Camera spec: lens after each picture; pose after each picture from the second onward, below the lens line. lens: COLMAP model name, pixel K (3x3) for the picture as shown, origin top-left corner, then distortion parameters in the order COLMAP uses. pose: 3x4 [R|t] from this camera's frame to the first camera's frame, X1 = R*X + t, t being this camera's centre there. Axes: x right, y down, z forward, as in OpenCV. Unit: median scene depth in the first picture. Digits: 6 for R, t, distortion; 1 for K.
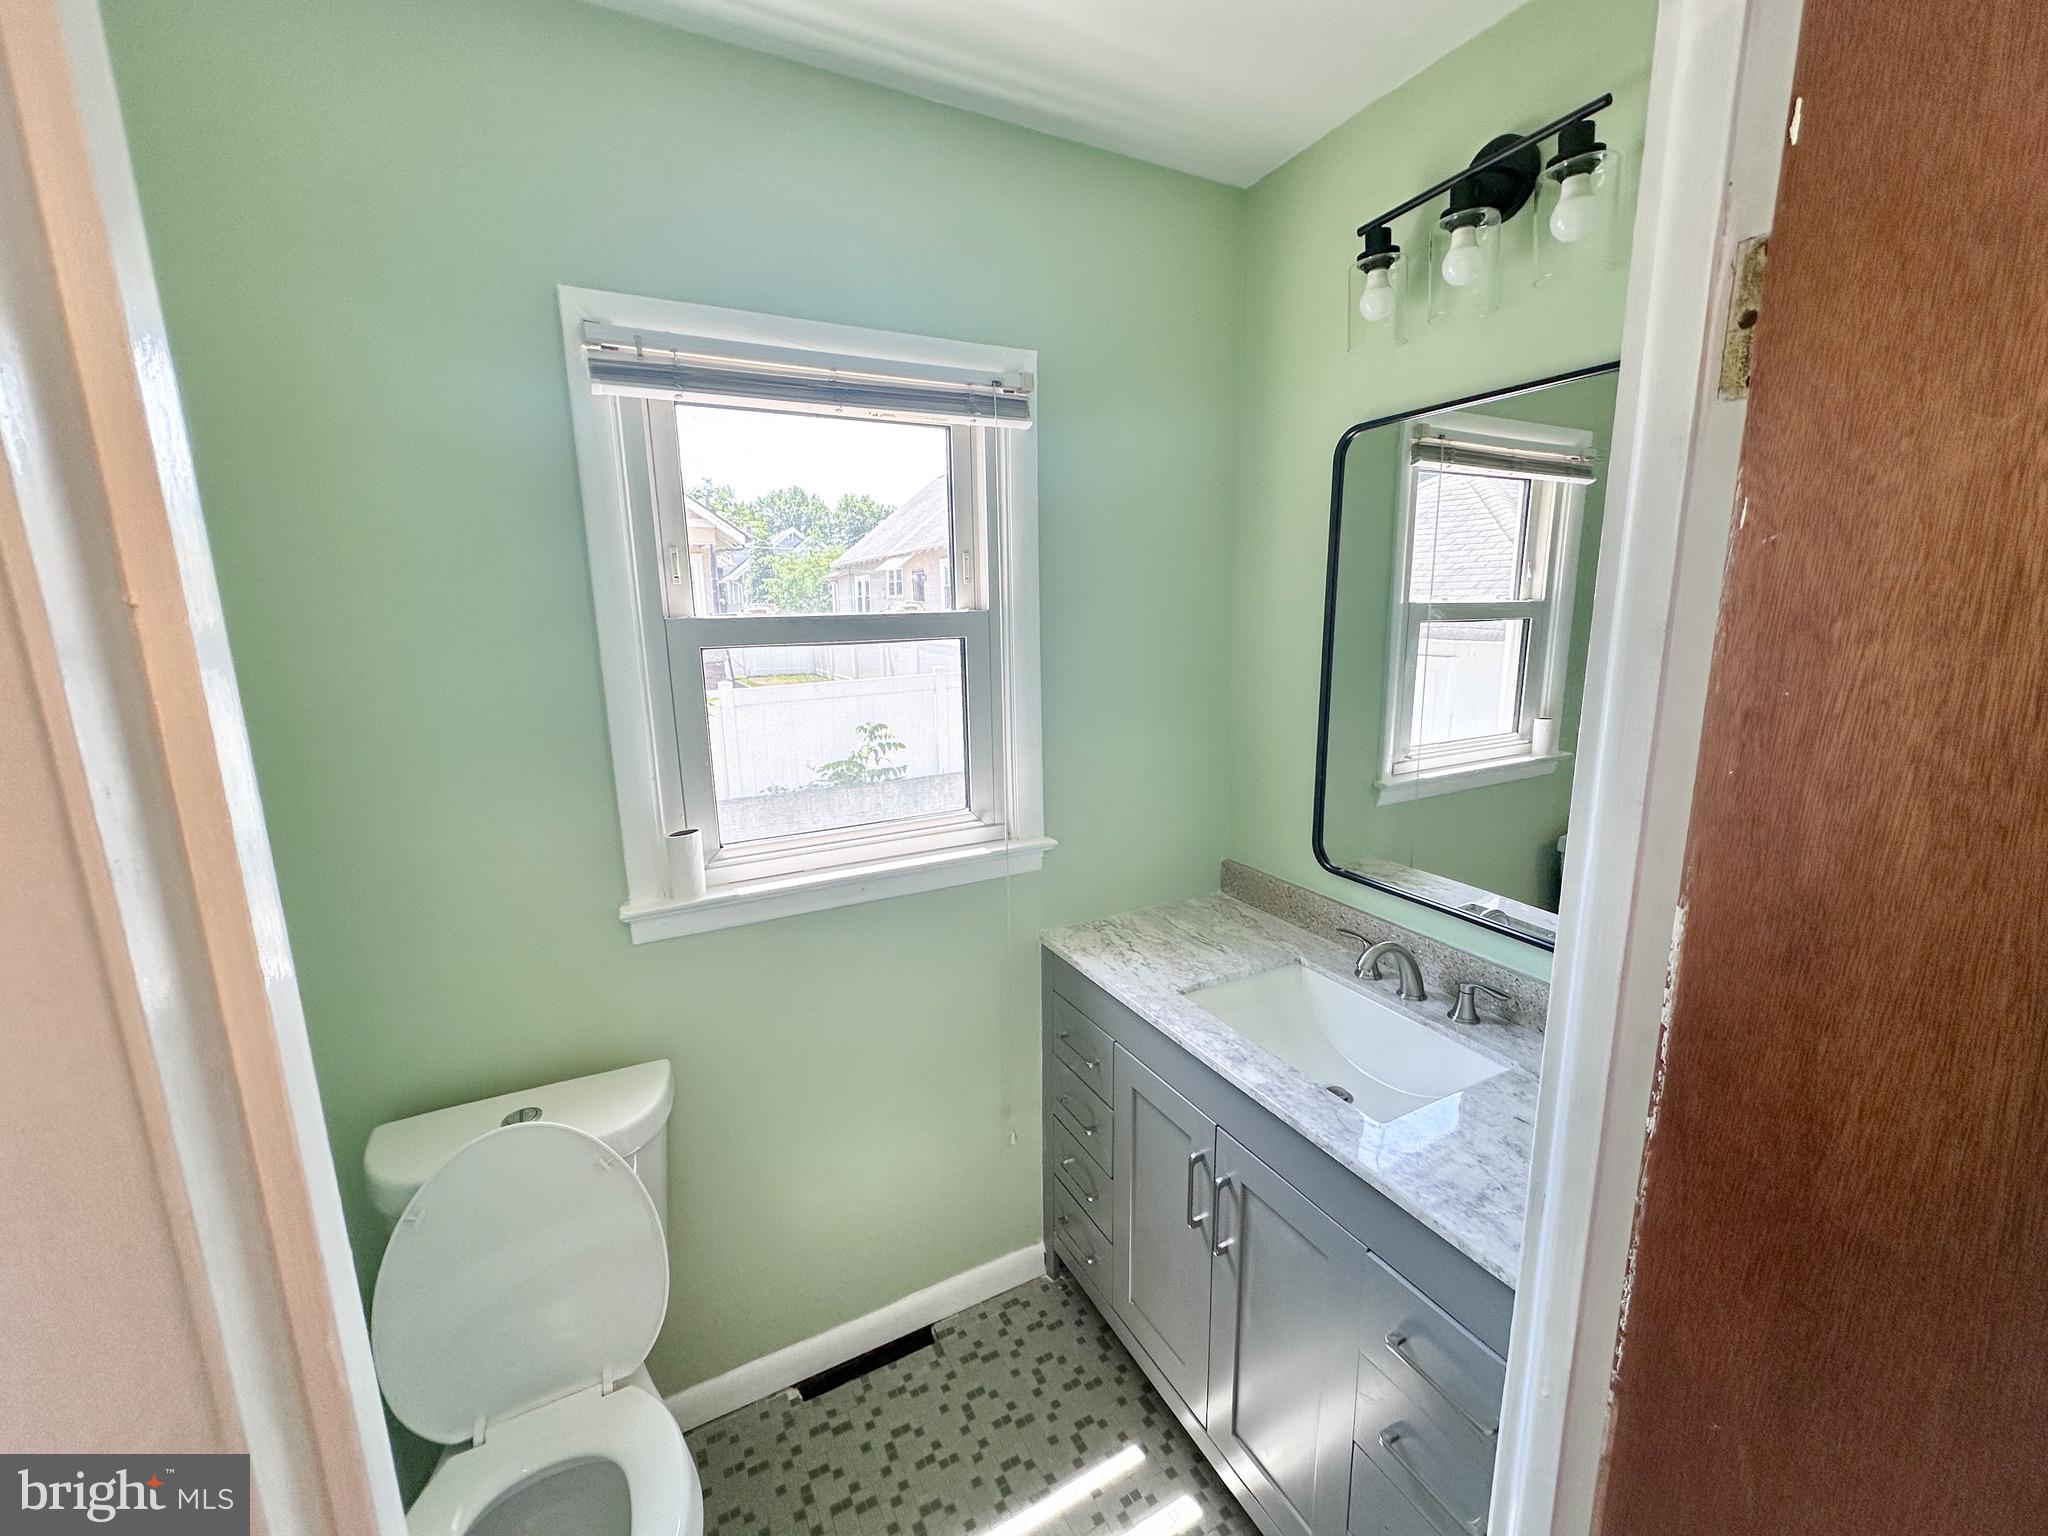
lens RADIAL K [[816.2, 0, 1023.1], [0, 816.2, 768.0], [0, 0, 1]] dist [-0.001756, 0.000320]
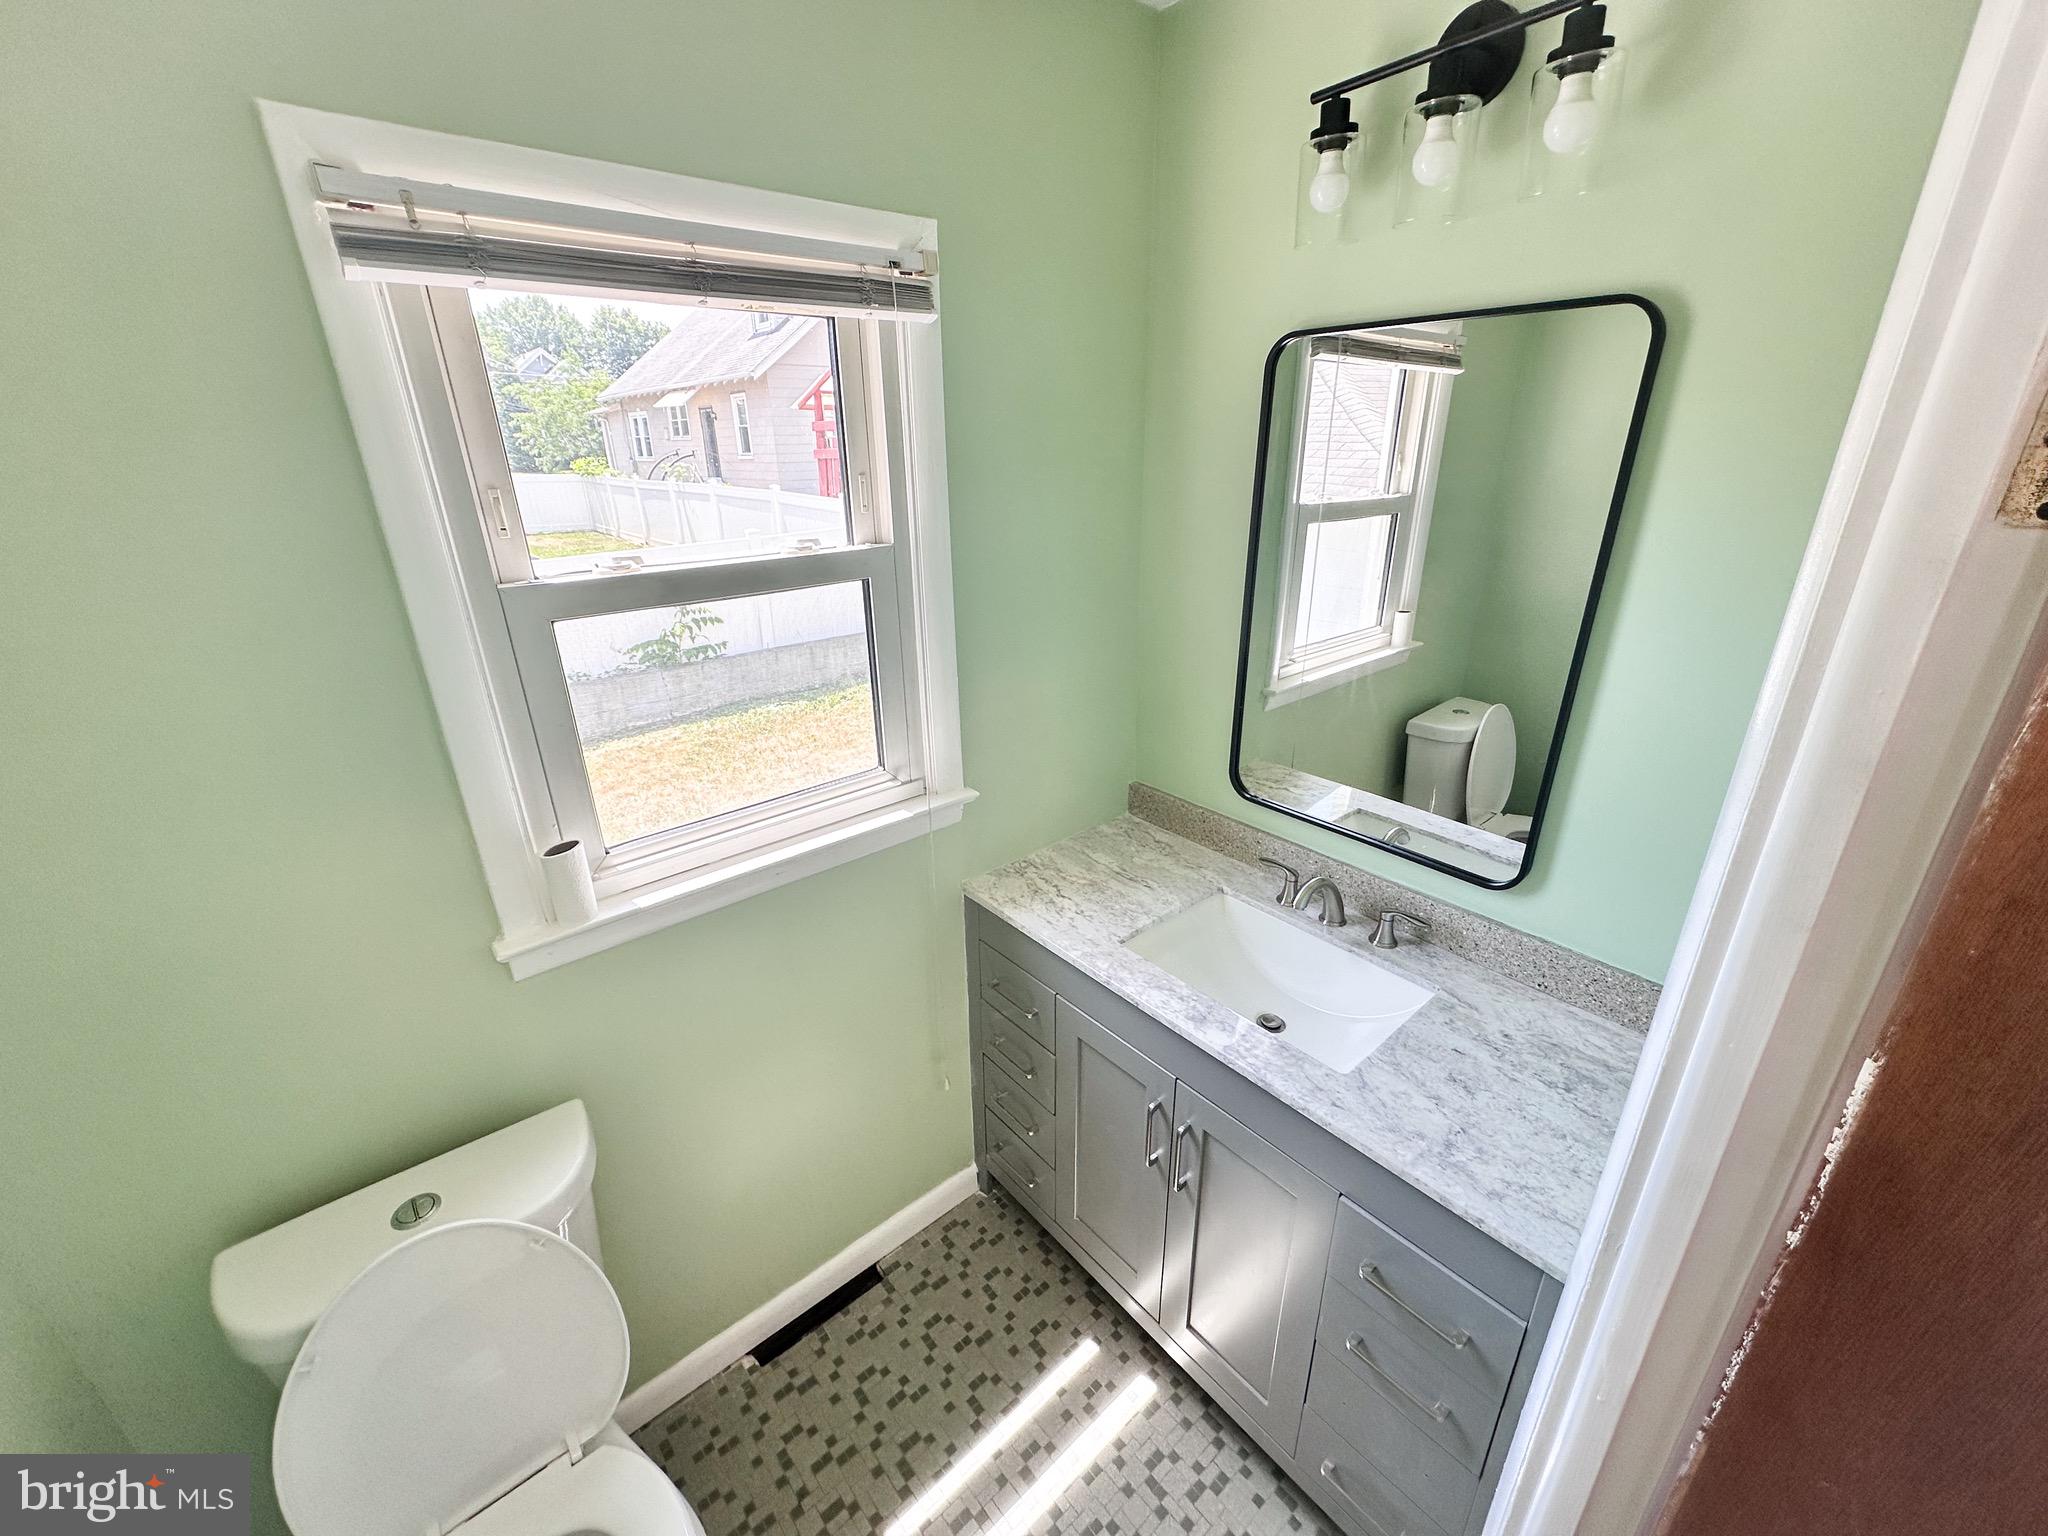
lens RADIAL K [[816.2, 0, 1023.1], [0, 816.2, 768.0], [0, 0, 1]] dist [-0.001756, 0.000320]
pose [[0.975243, -0.079369, 0.206402, -0.108846], [0.040813, 0.981937, 0.184753, -0.118677], [-0.217337, -0.171756, 0.960867, 0.101833]]
